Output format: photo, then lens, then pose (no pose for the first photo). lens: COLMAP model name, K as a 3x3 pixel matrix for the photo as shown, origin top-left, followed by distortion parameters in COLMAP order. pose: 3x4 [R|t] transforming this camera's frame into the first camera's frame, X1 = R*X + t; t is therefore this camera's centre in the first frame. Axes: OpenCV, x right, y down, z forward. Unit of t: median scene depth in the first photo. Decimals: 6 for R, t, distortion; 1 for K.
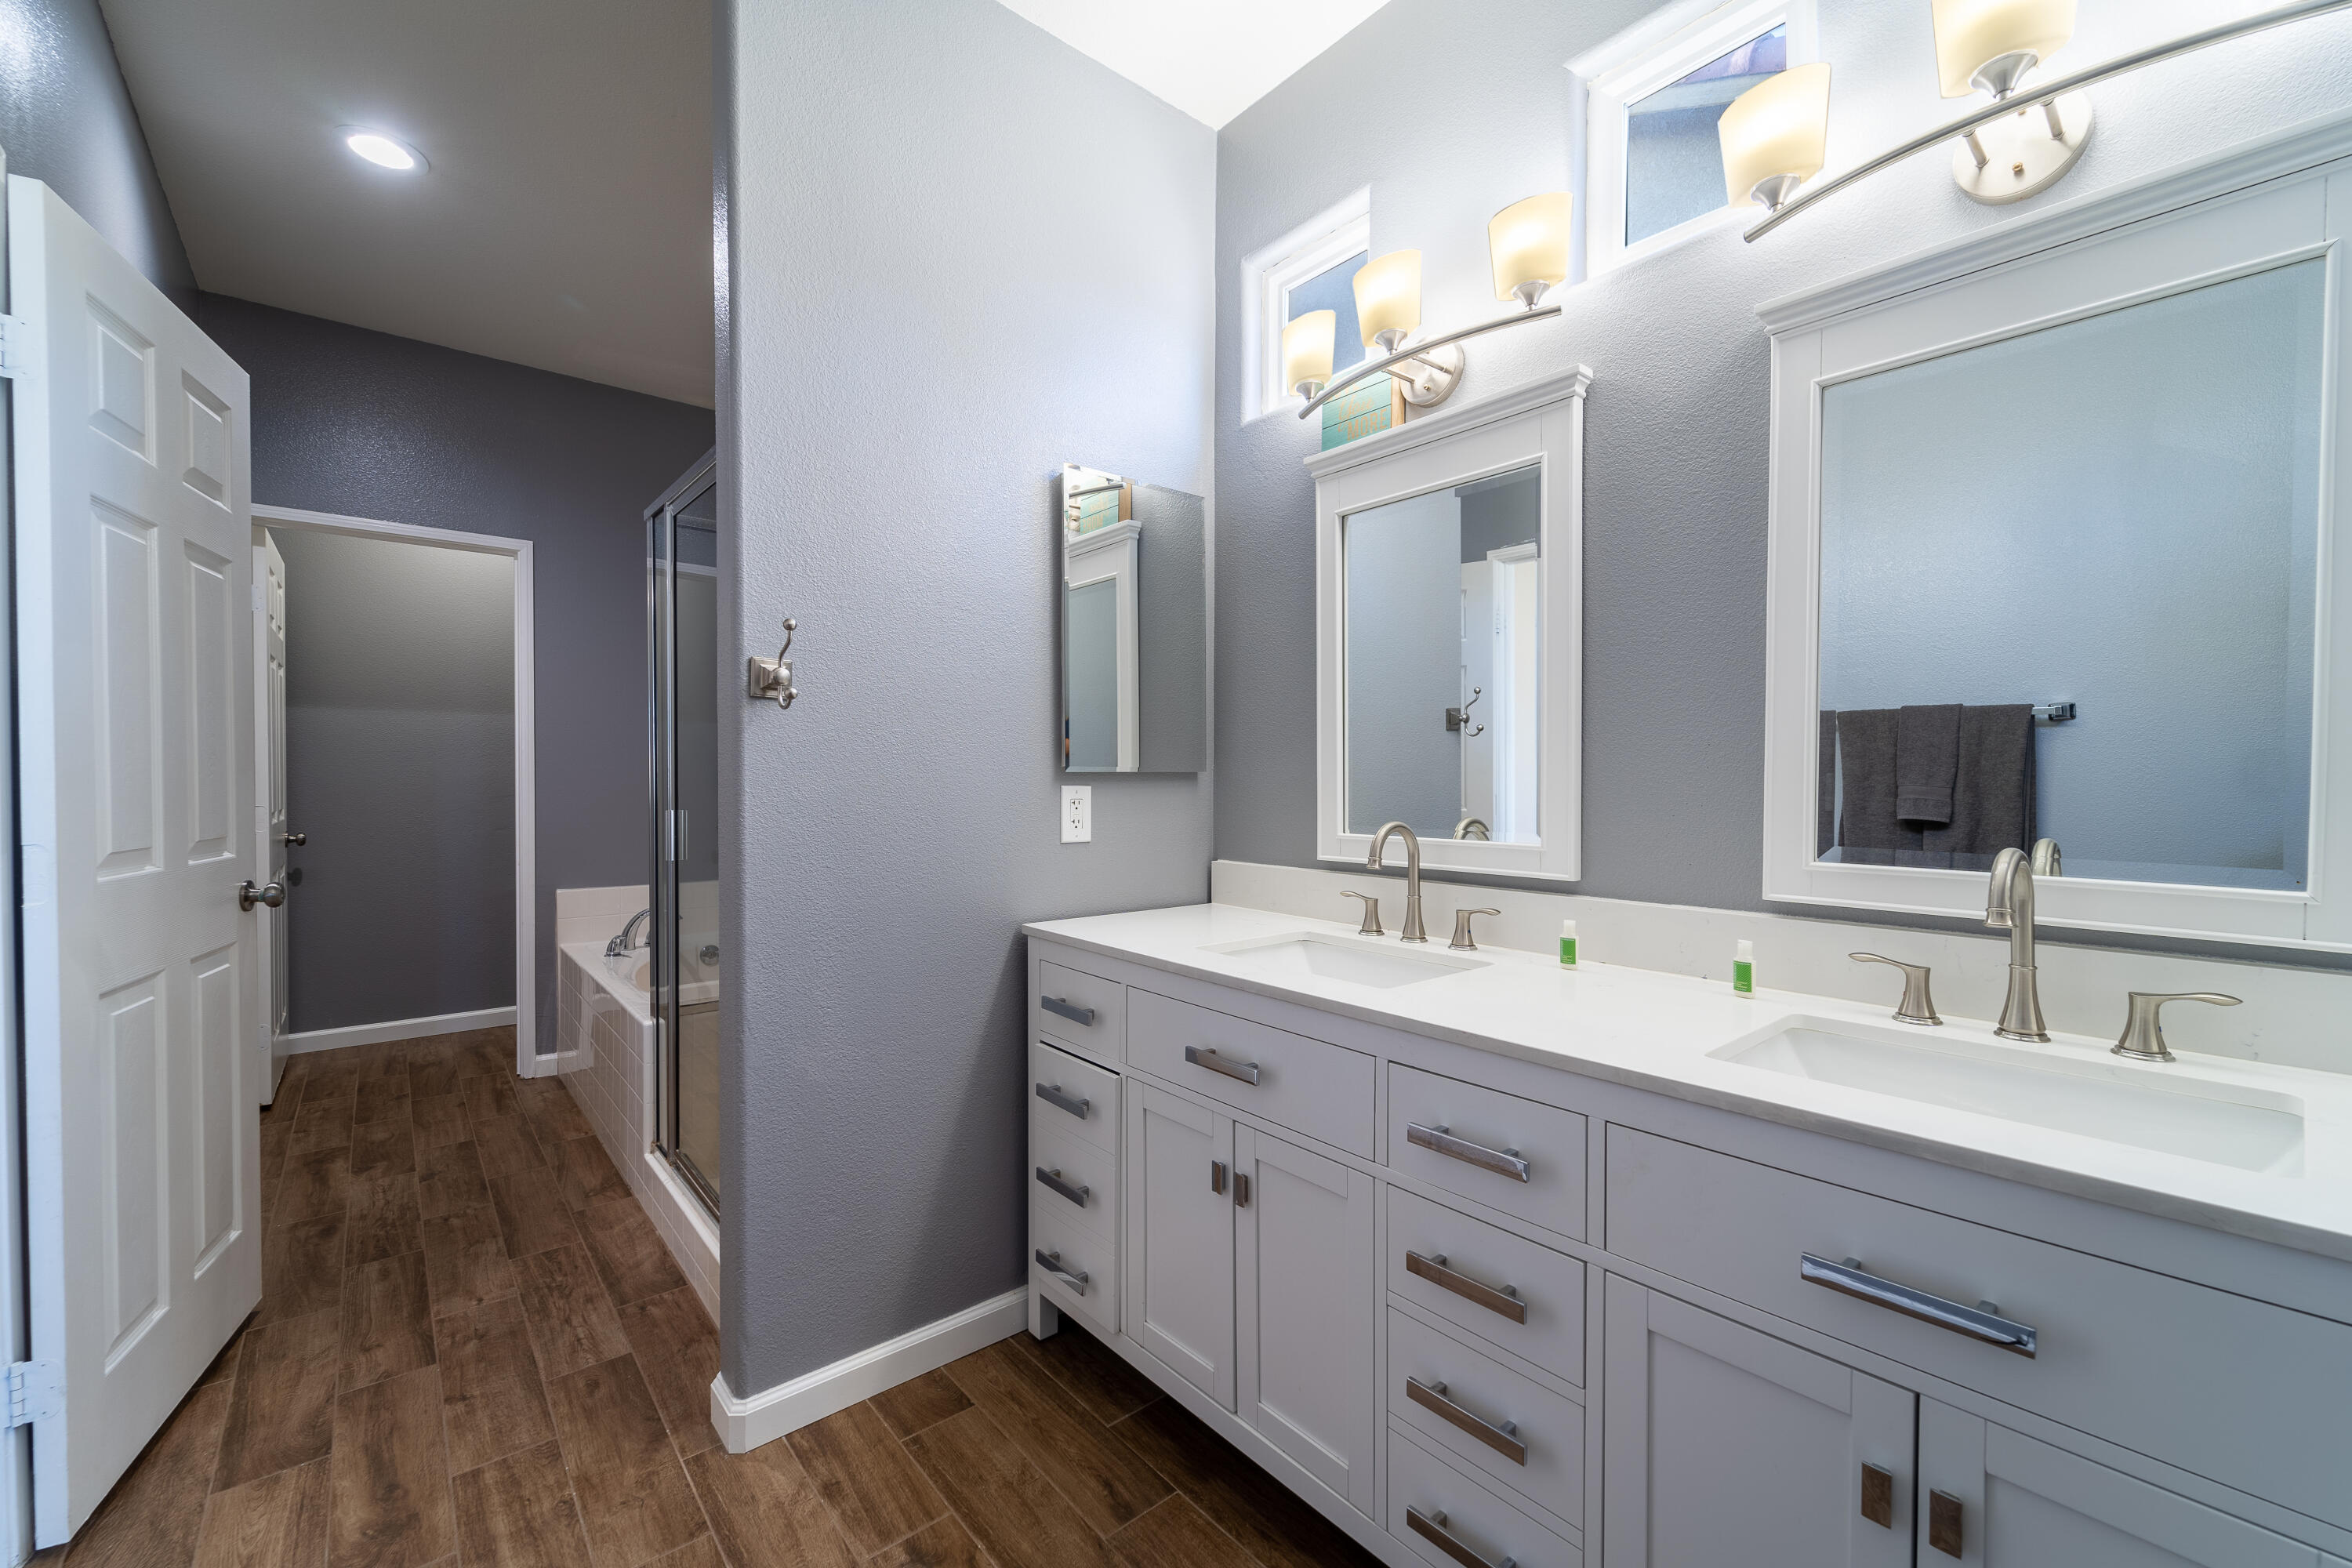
lens RADIAL K [[945.4, 0, 1170.8], [0, 945.4, 794.8], [0, 0, 1]] dist [0.002533, -0.002456]
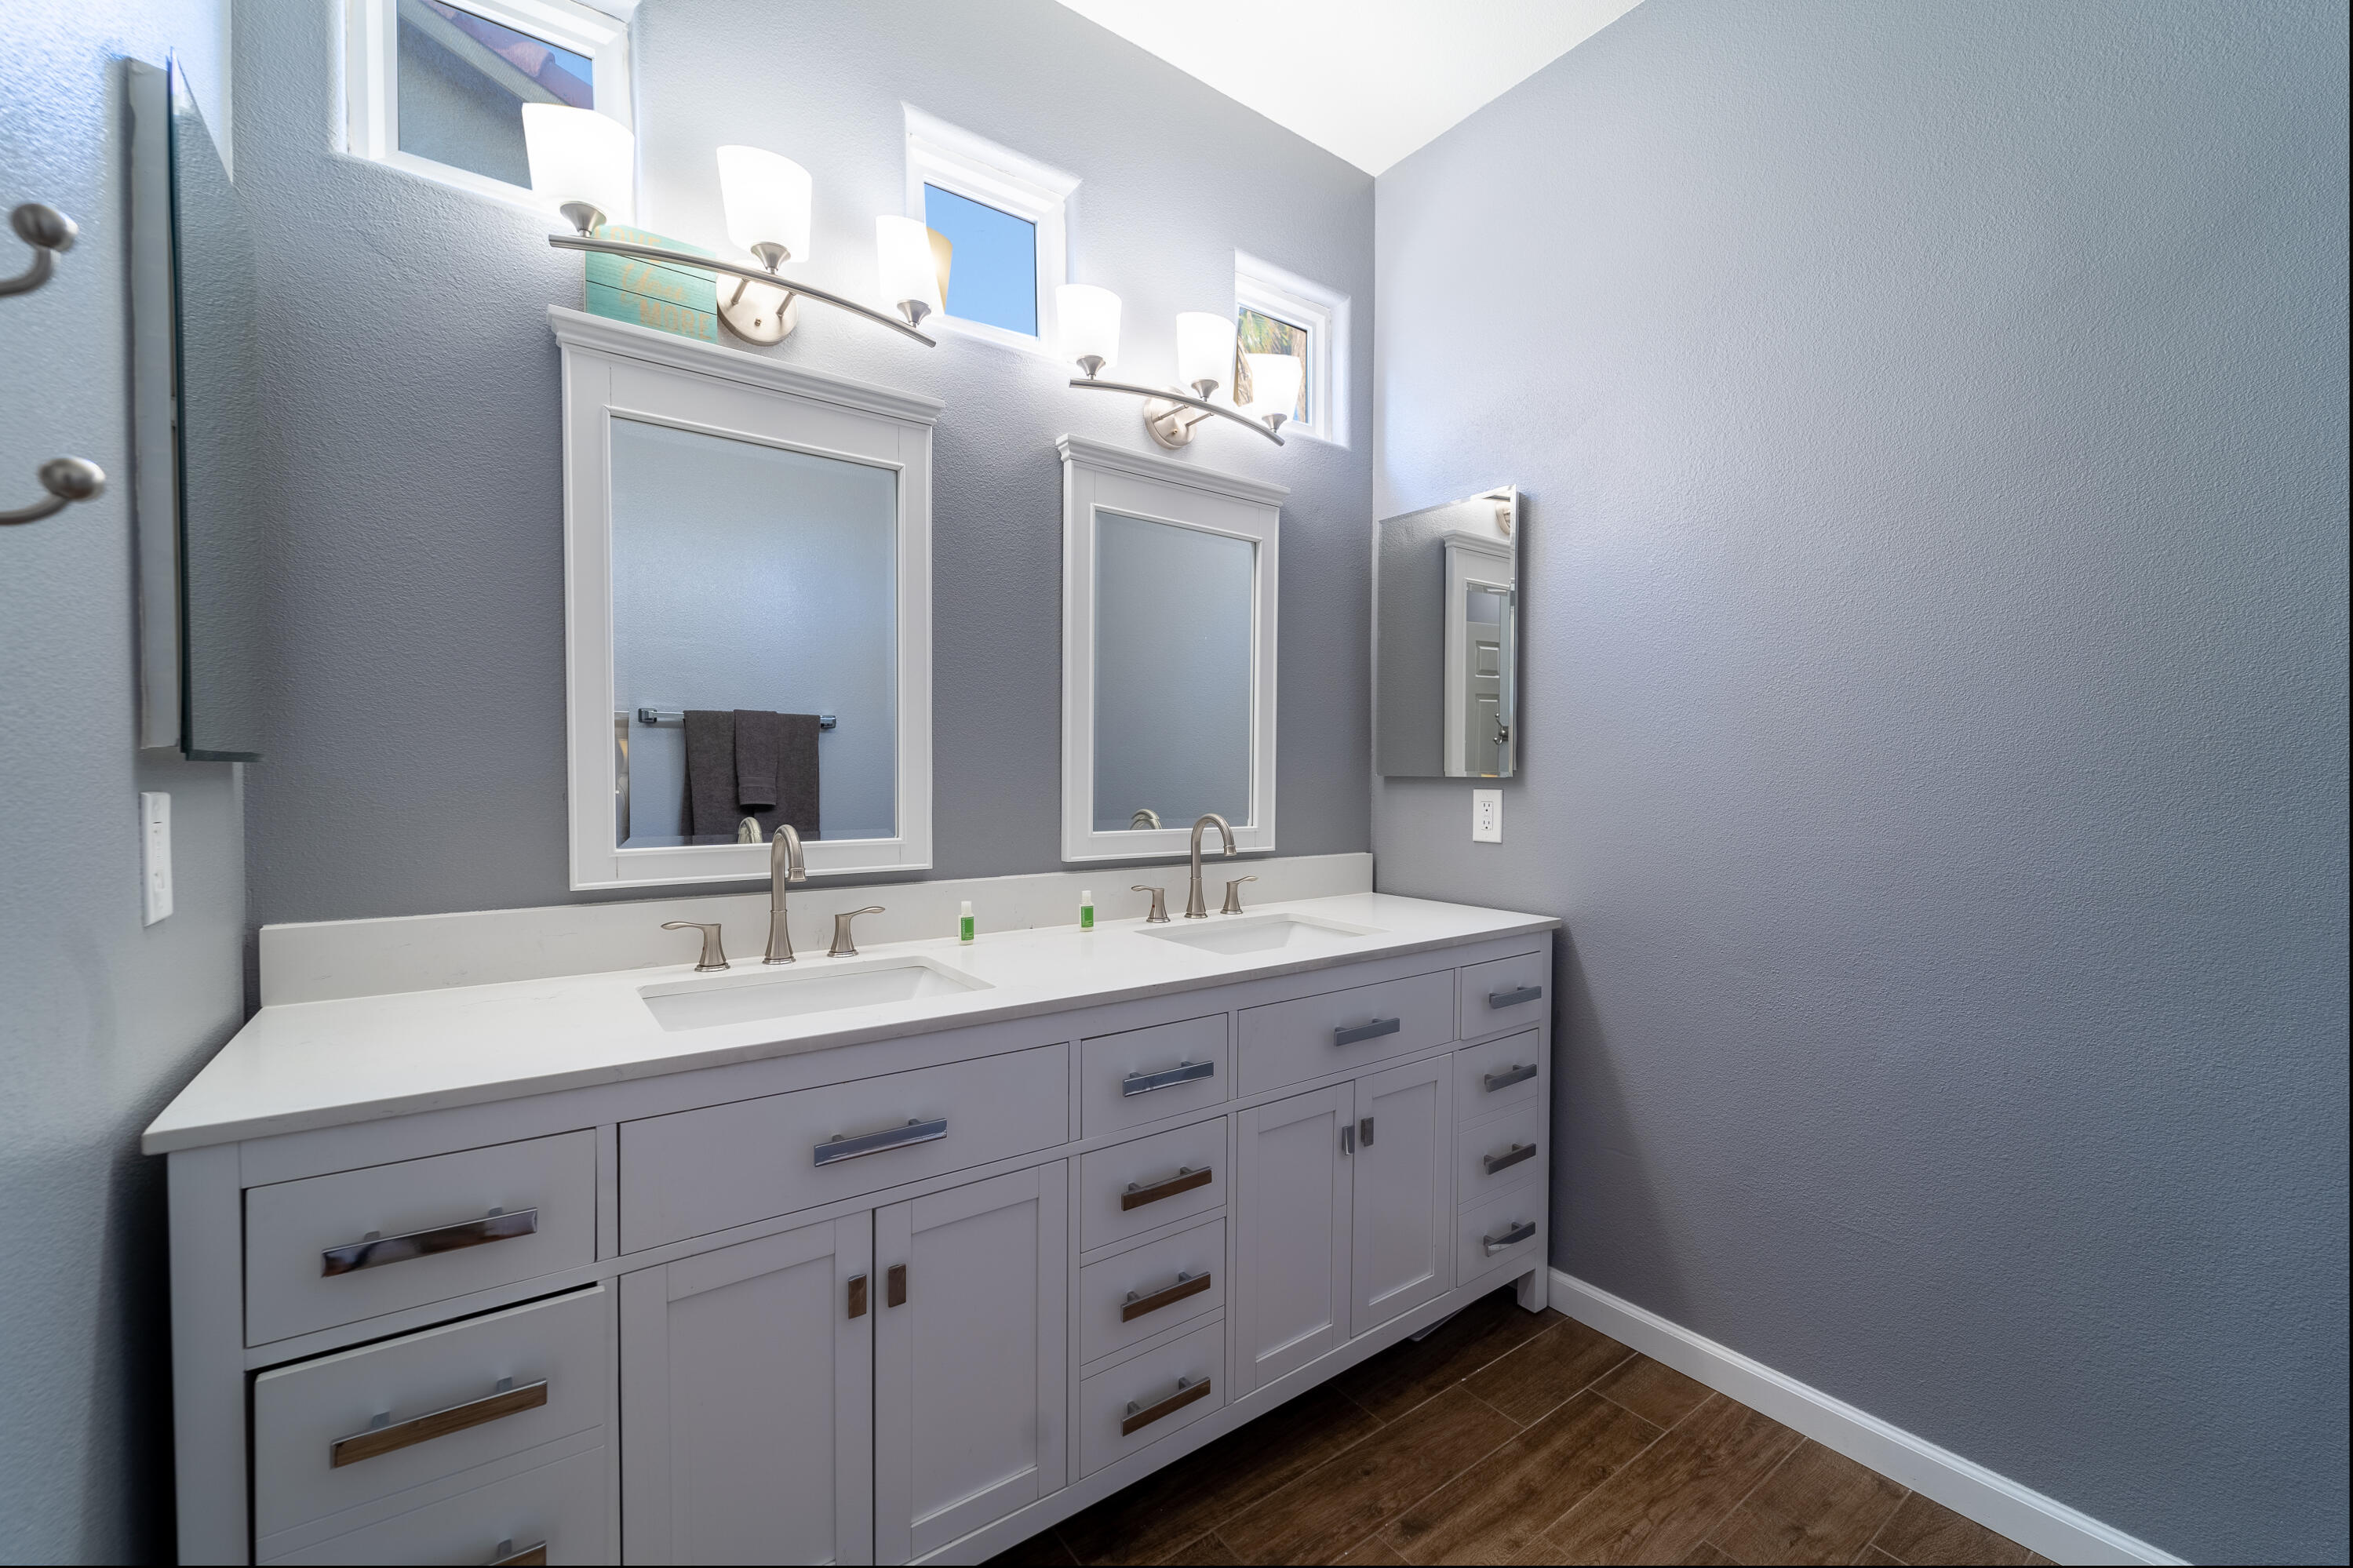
lens RADIAL K [[920.2, 0, 1126.6], [0, 920.2, 783.0], [0, 0, 1]] dist [0.000428, -0.000043]
pose [[0.093101, -0.015989, 0.995528, -1.129182], [0.011199, 0.999825, 0.015011, -0.038831], [-0.995594, 0.009751, 0.093264, 1.231670]]
